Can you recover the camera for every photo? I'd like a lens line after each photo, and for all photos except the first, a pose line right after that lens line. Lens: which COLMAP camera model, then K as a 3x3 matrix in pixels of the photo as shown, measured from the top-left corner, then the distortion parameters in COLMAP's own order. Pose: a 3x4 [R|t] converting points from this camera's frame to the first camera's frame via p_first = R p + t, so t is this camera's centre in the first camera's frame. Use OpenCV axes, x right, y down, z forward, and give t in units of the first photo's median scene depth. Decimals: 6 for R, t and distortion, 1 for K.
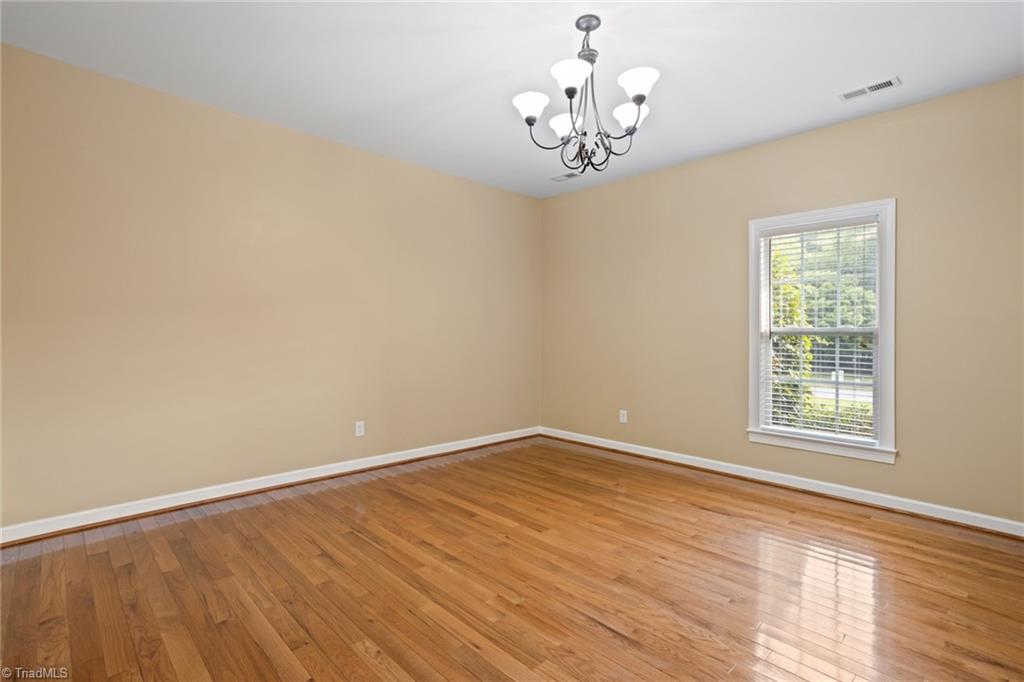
lens RADIAL K [[493.5, 0, 509.7], [0, 493.5, 332.3], [0, 0, 1]] dist [-0.027246, 0.001166]
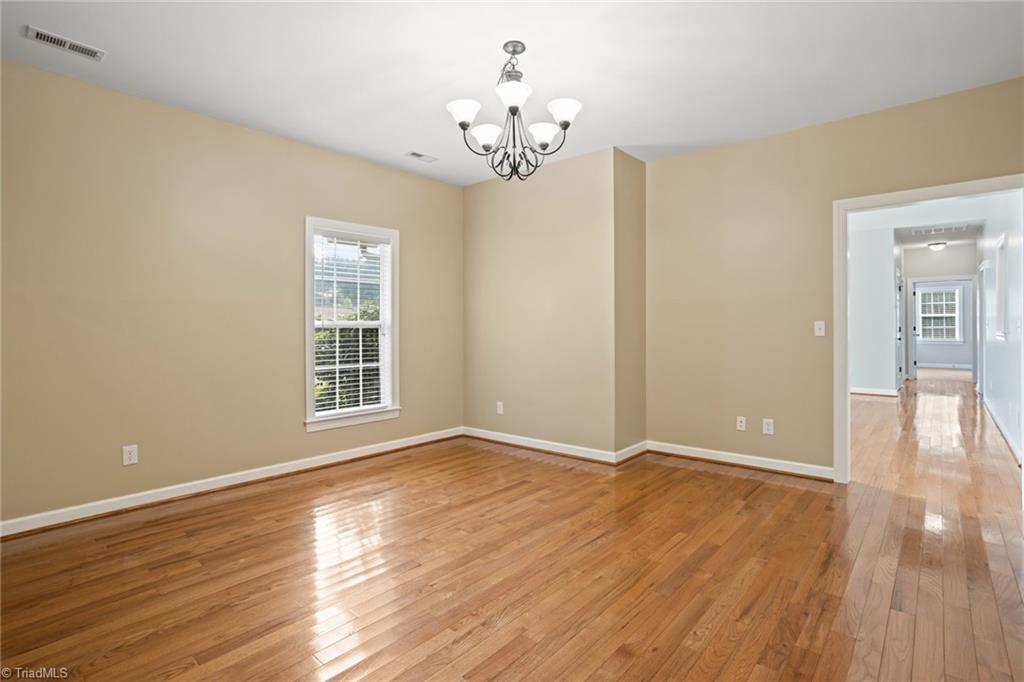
lens RADIAL K [[507.0, 0, 512.8], [0, 507.0, 320.6], [0, 0, 1]] dist [0.000840, 0.000486]
pose [[-0.110097, 0.001384, 0.993920, -0.663018], [-0.005581, 0.999982, -0.002010, -0.011188], [-0.993905, -0.005768, -0.110088, 0.757726]]
